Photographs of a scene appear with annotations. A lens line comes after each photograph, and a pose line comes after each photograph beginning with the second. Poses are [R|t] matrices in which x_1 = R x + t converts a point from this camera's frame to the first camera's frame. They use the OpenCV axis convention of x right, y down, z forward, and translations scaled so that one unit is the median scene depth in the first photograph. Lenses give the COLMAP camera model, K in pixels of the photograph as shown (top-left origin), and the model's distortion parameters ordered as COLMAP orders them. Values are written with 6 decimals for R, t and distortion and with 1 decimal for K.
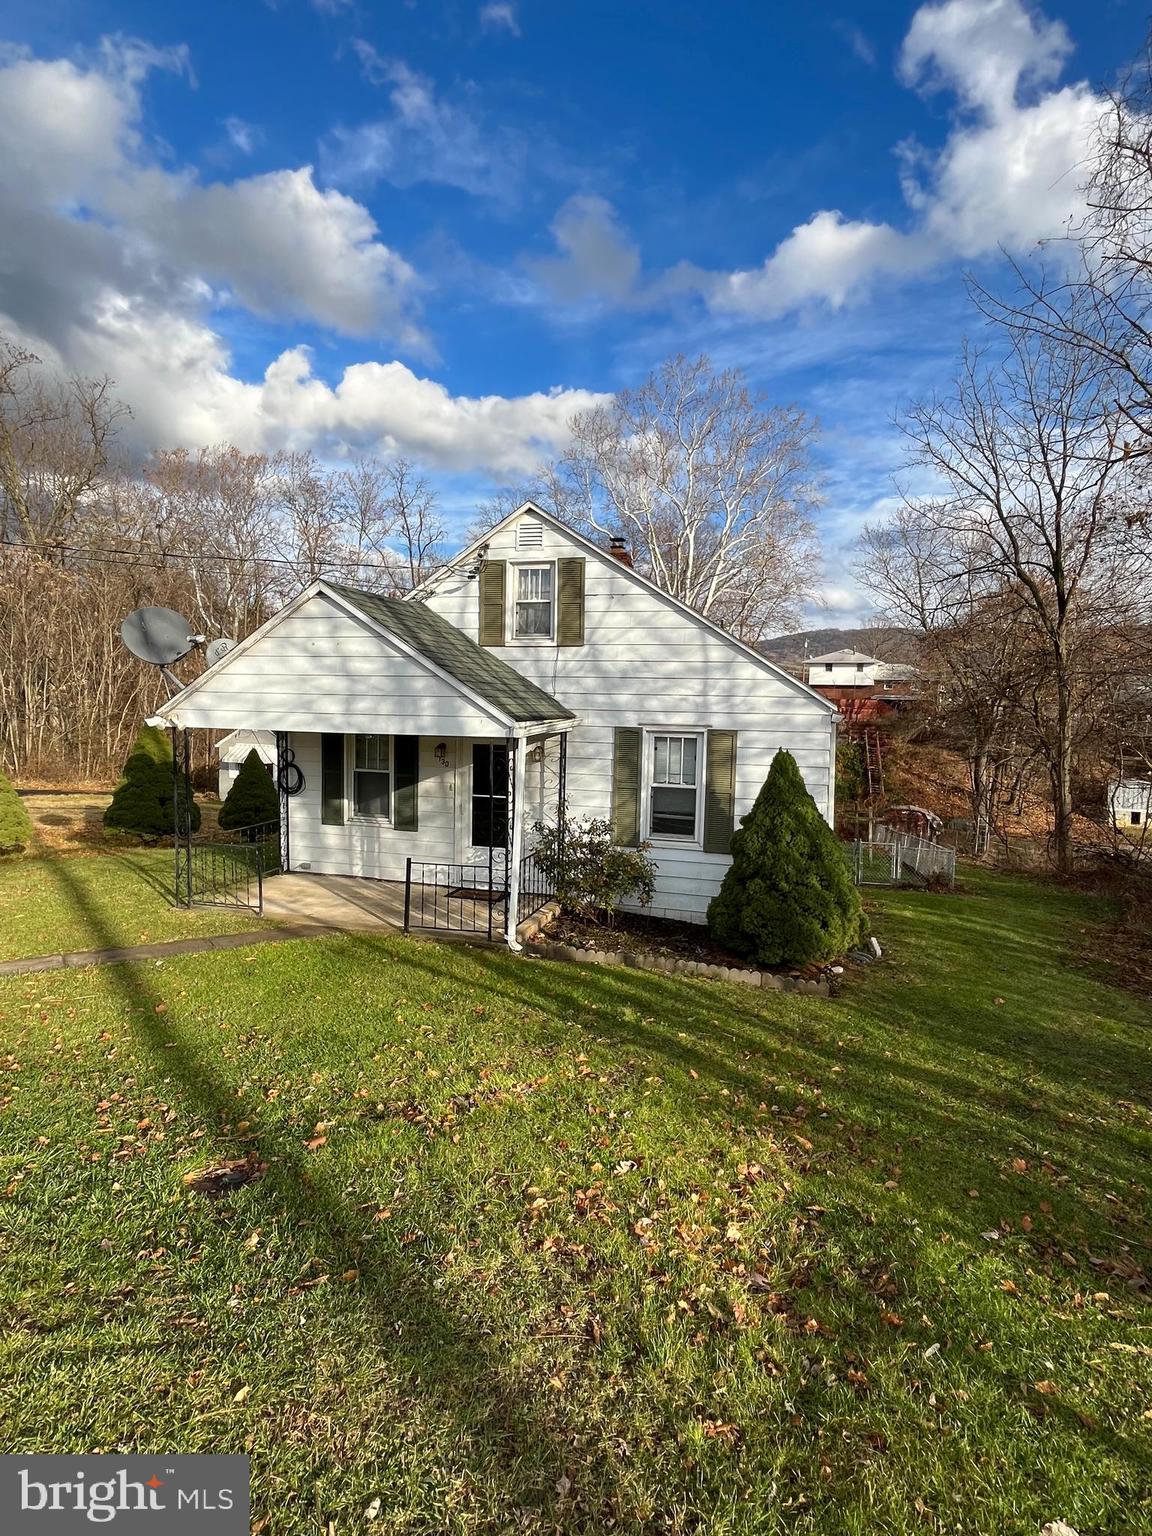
lens RADIAL K [[718.2, 0, 576.0], [0, 718.2, 768.0], [0, 0, 1]] dist [-0.001048, -0.000126]
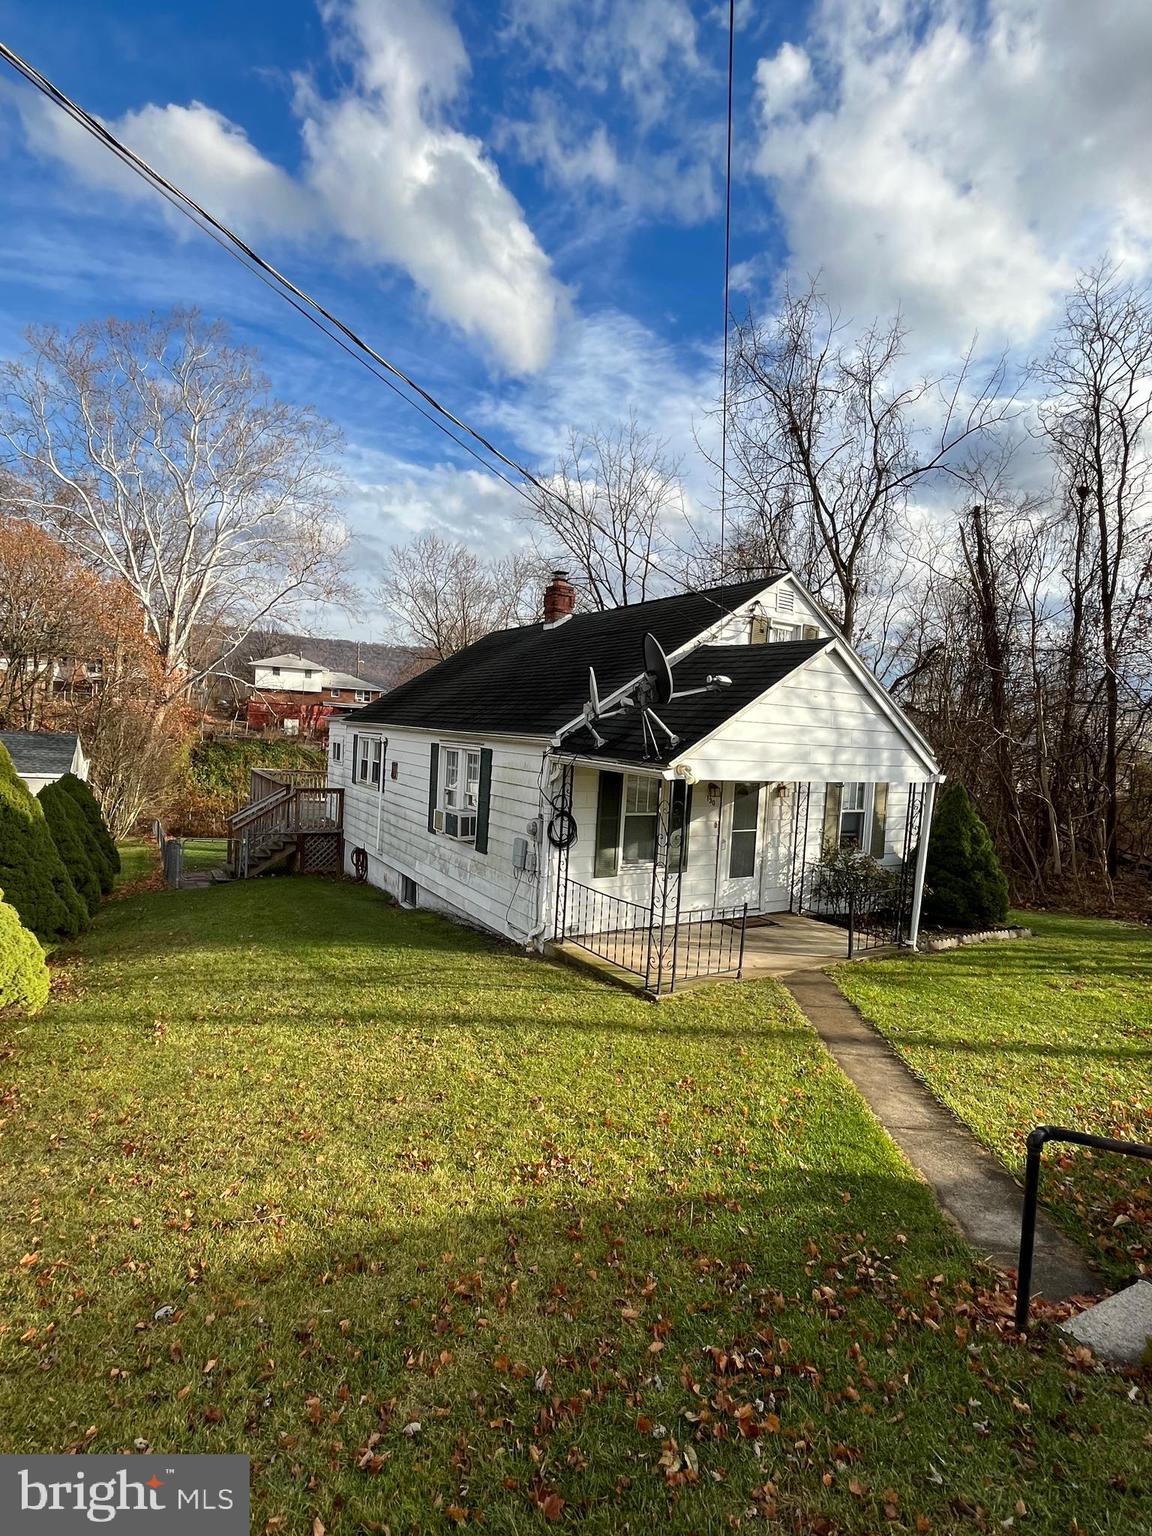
lens RADIAL K [[718.2, 0, 576.0], [0, 718.2, 768.0], [0, 0, 1]] dist [-0.001048, -0.000126]
pose [[0.694016, -0.021087, 0.719650, -1.141808], [0.023956, 0.999694, 0.006190, -0.073065], [-0.719561, 0.012944, 0.694309, 0.454764]]
